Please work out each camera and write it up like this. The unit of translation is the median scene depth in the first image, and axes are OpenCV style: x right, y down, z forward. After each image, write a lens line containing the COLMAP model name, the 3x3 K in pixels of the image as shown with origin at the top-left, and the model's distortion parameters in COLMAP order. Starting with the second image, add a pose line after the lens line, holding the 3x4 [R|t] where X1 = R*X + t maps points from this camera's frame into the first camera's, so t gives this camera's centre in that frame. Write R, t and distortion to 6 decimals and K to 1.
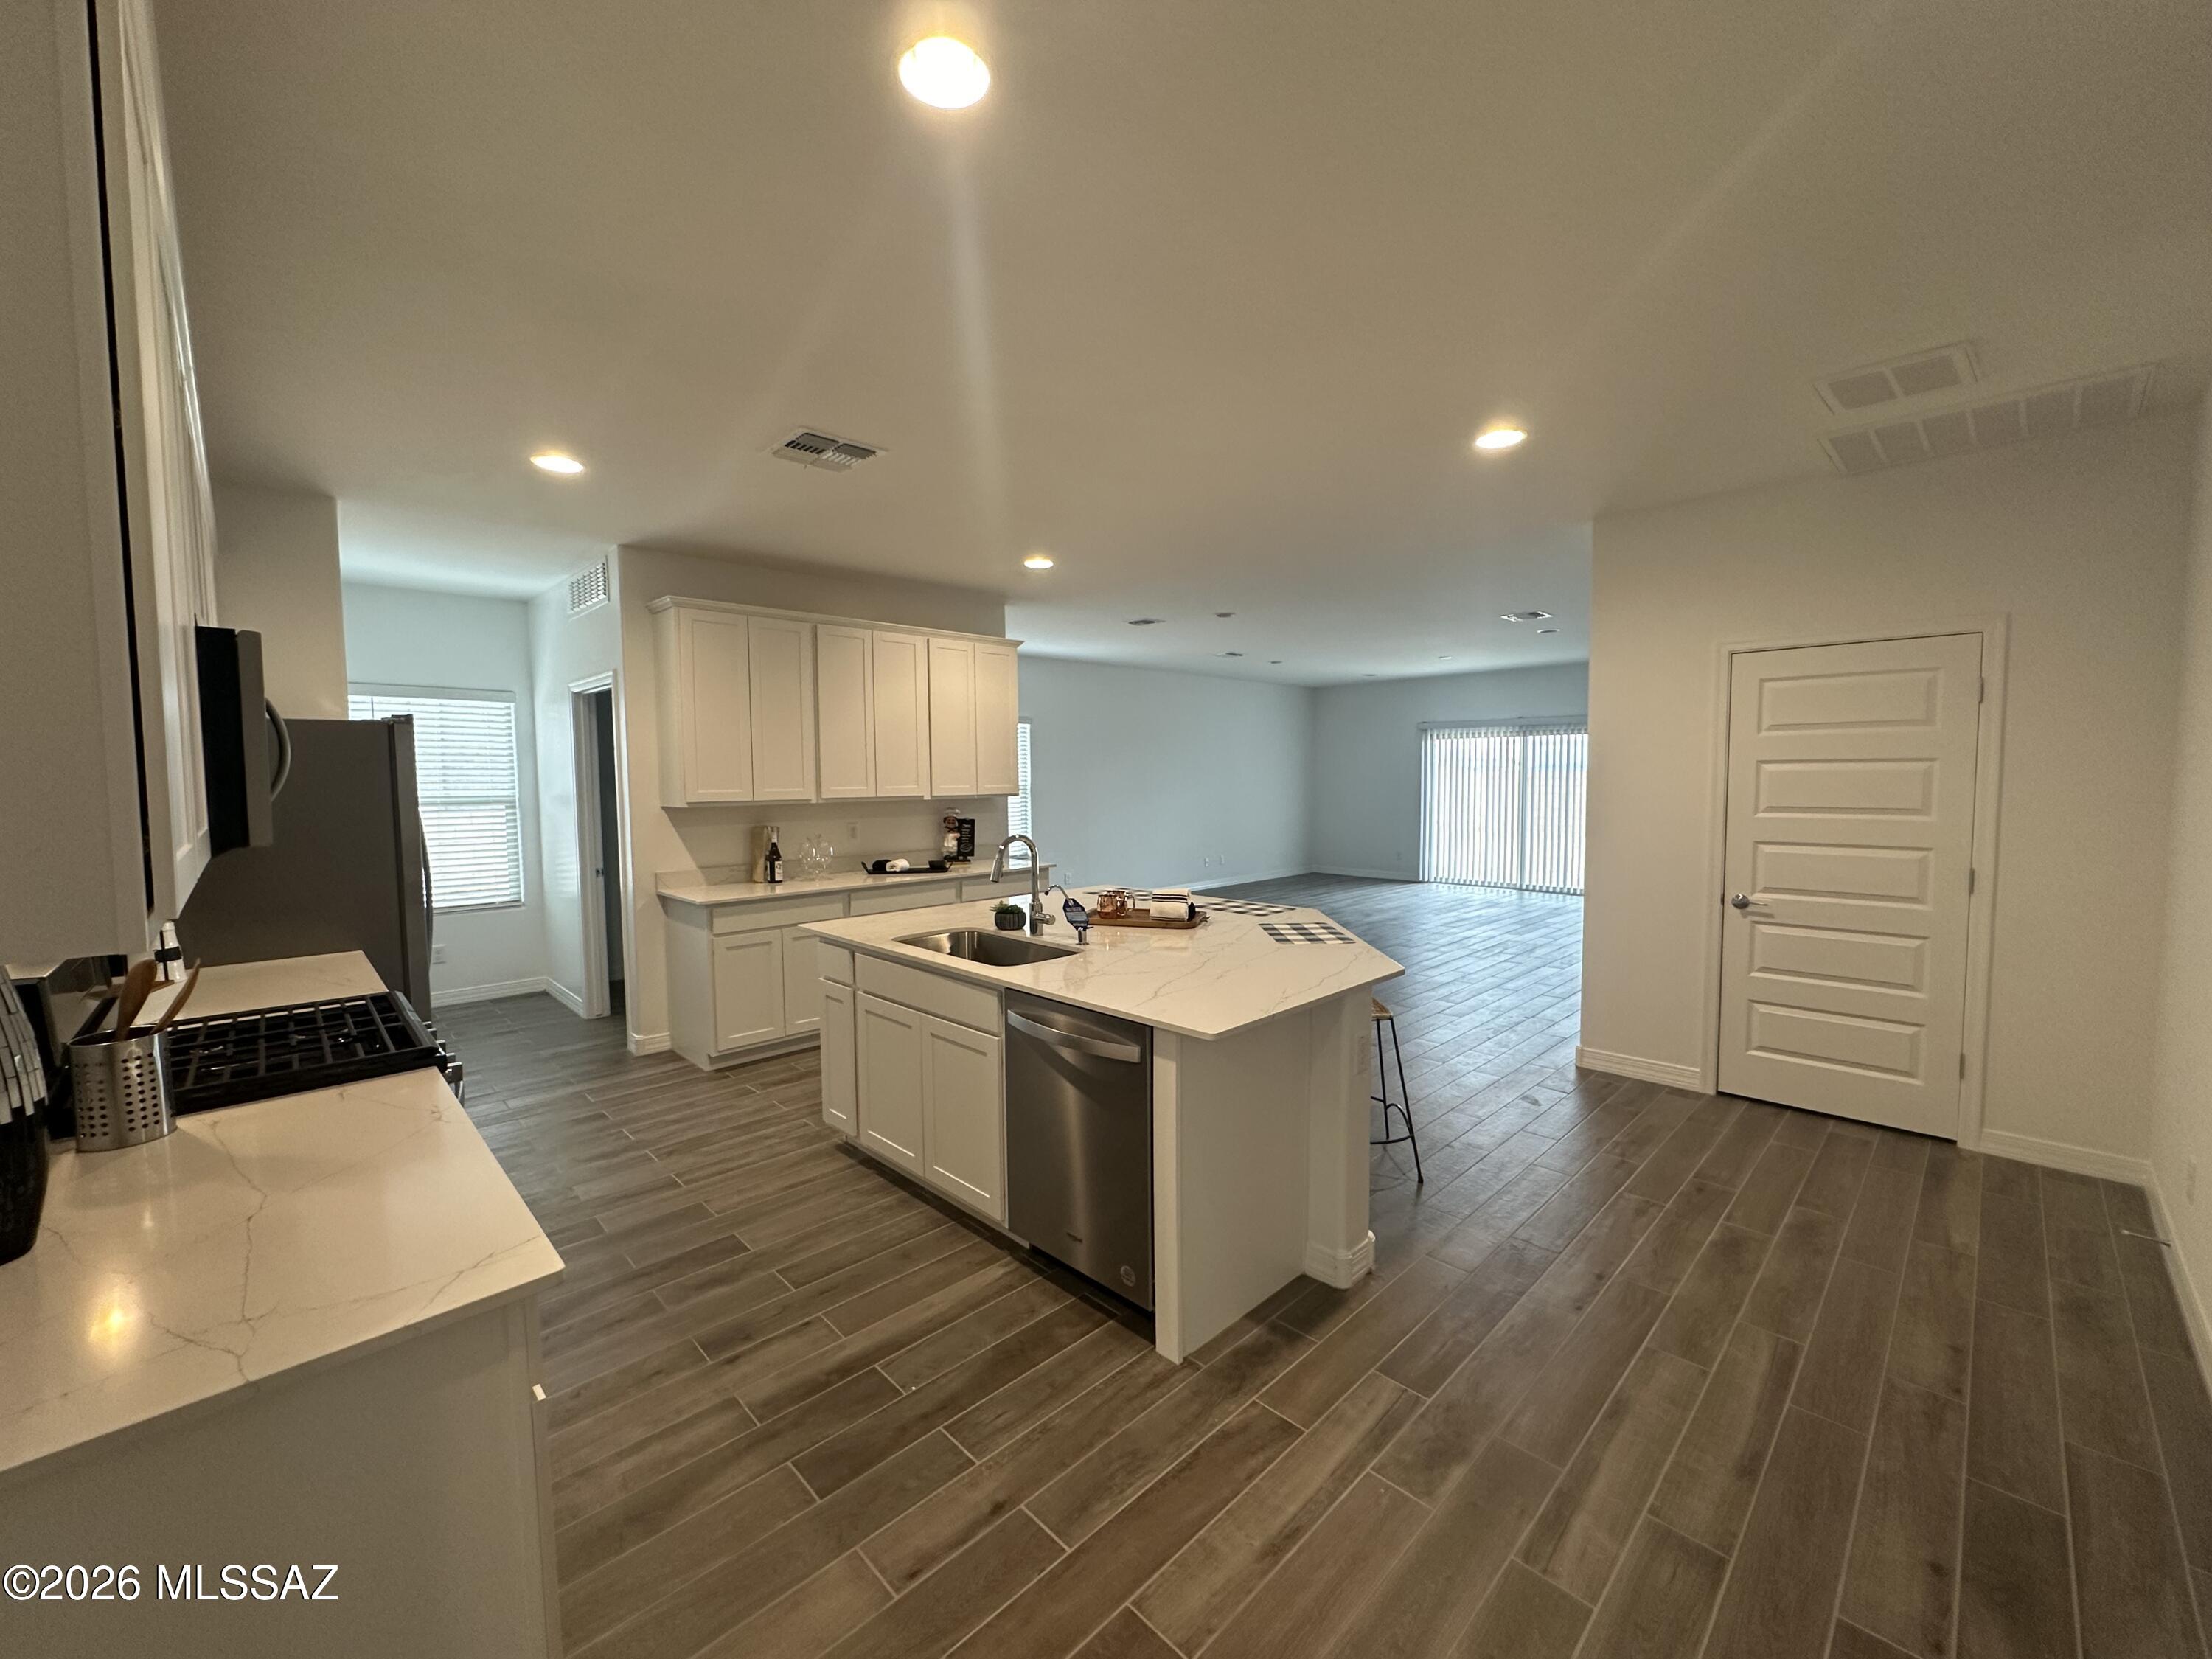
lens RADIAL K [[882.8, 0, 1111.1], [0, 882.8, 828.4], [0, 0, 1]] dist [-0.002508, 0.000447]
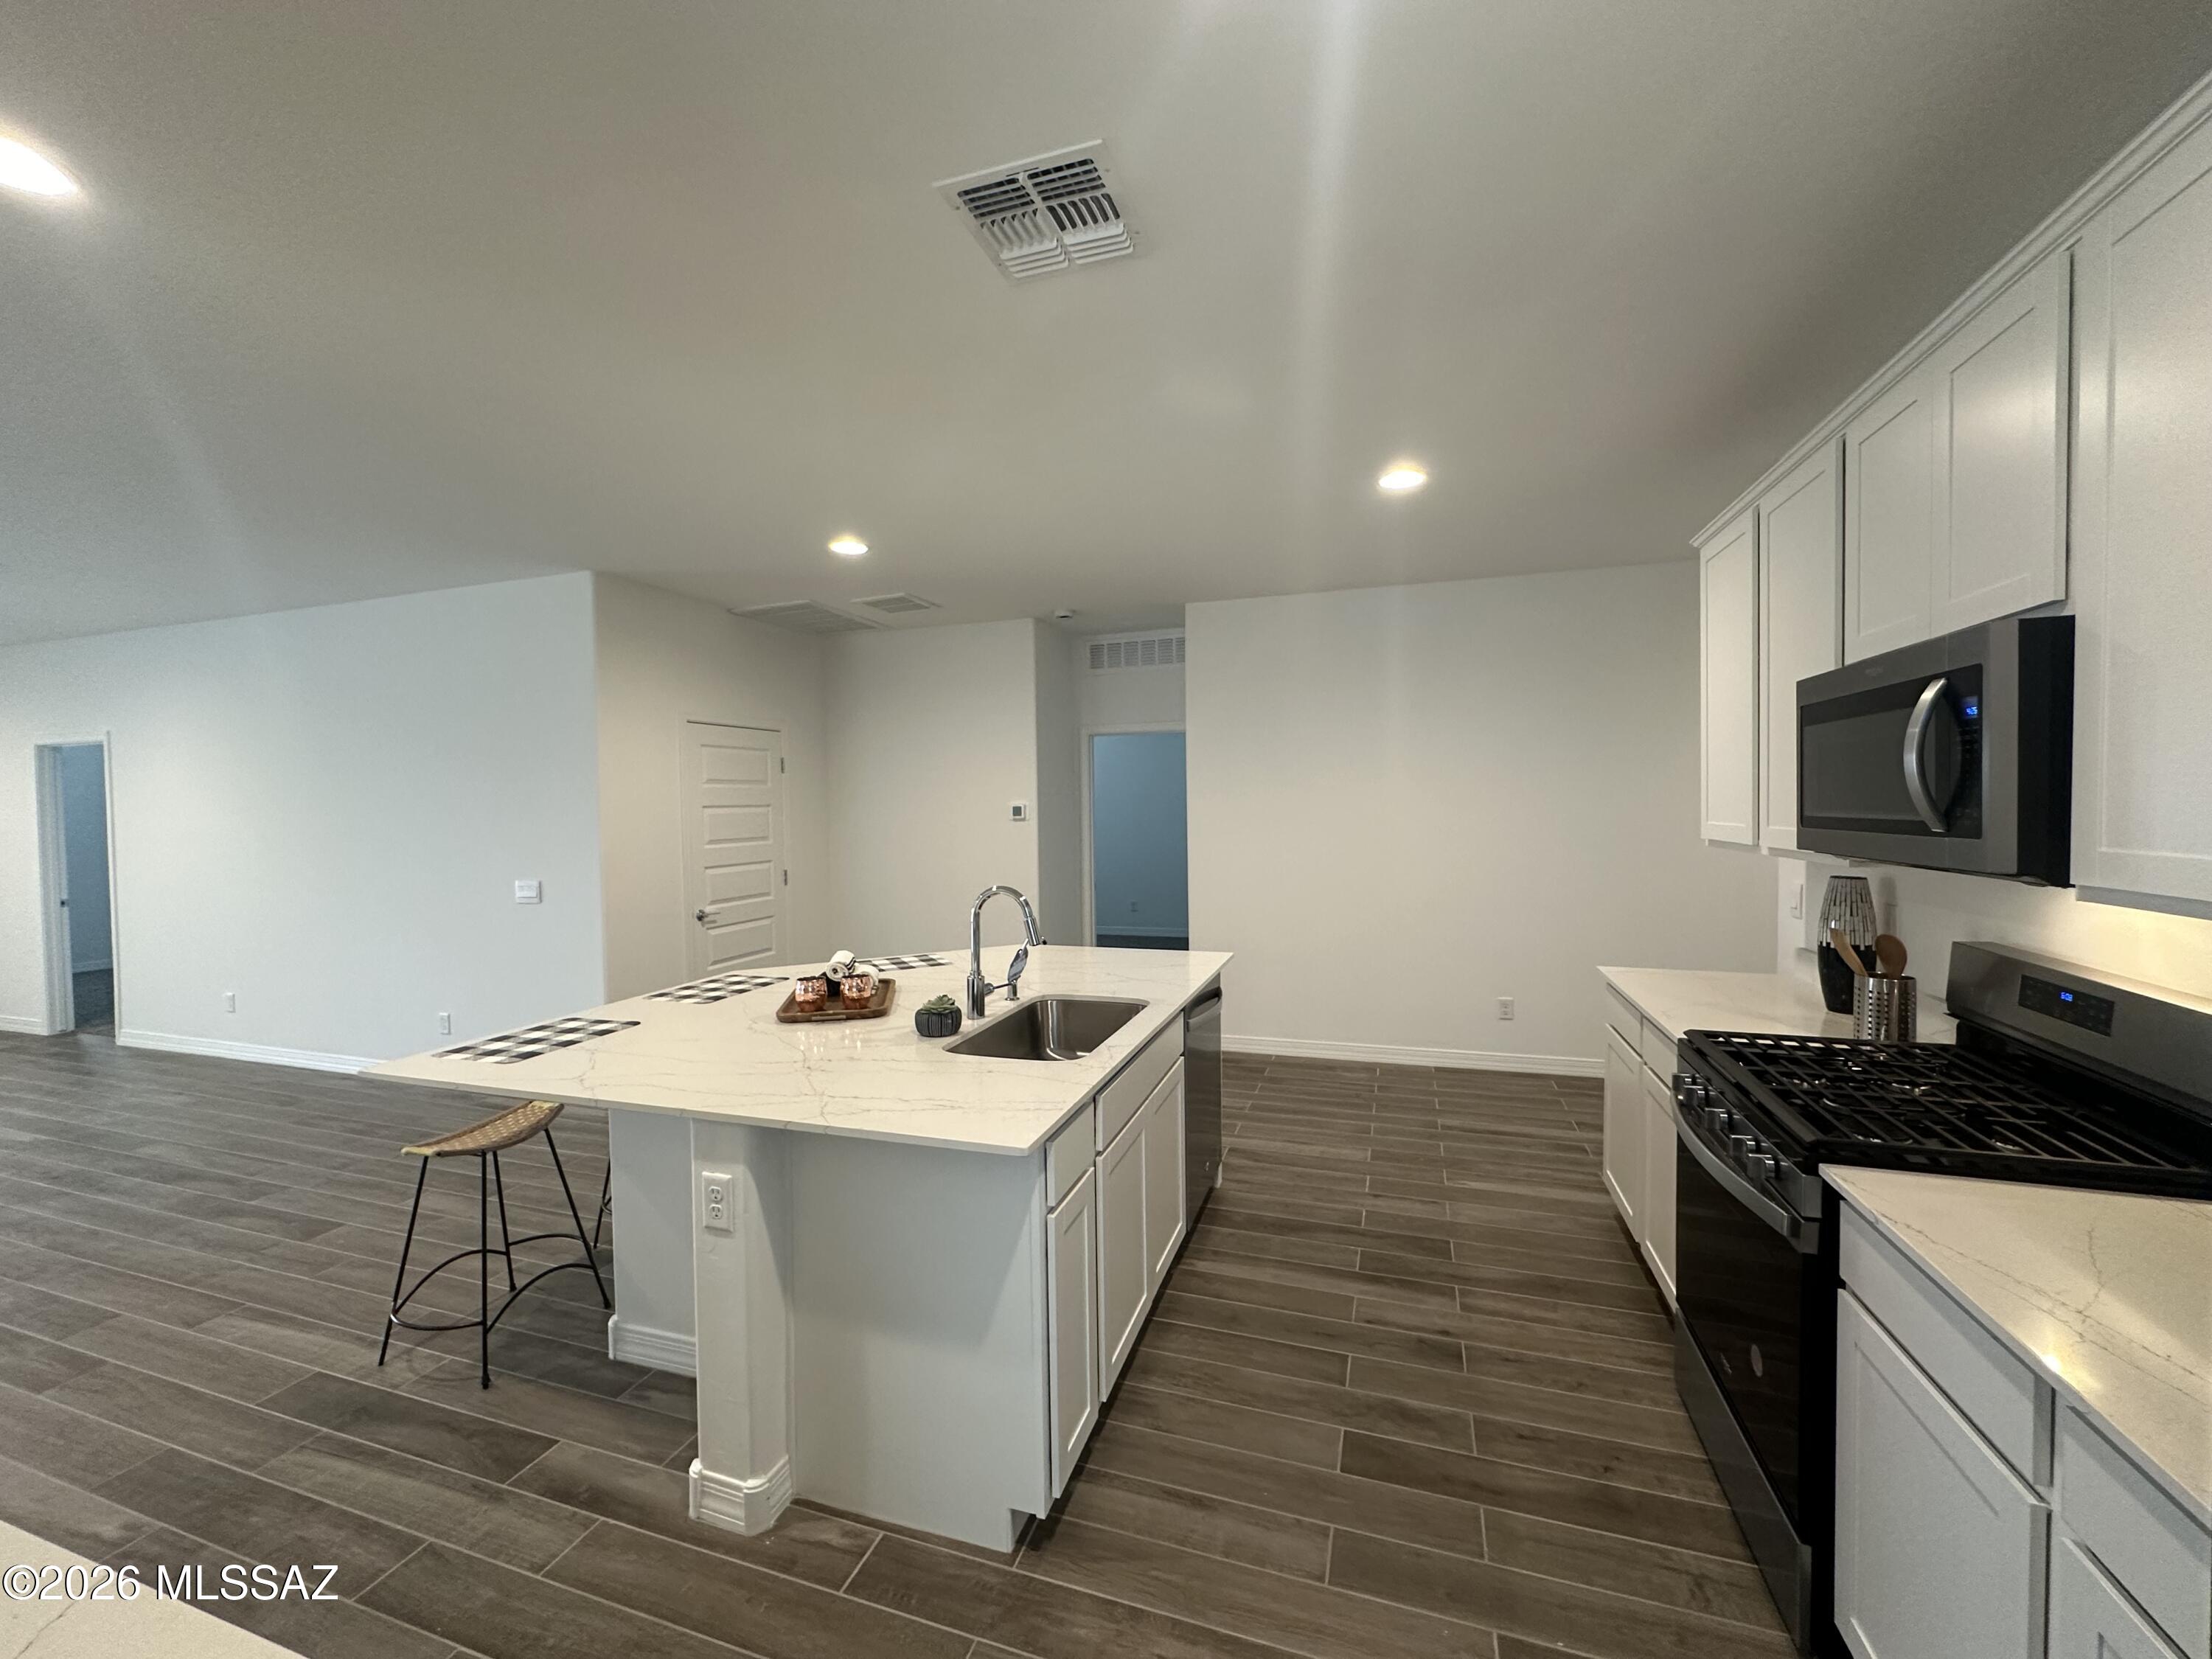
lens RADIAL K [[882.8, 0, 1100.7], [0, 882.8, 825.8], [0, 0, 1]] dist [-0.002508, 0.000447]
pose [[-0.449129, -0.008677, 0.893425, -0.804545], [0.075719, 0.995986, 0.047737, -0.074056], [-0.890253, 0.089089, -0.446669, 1.203738]]
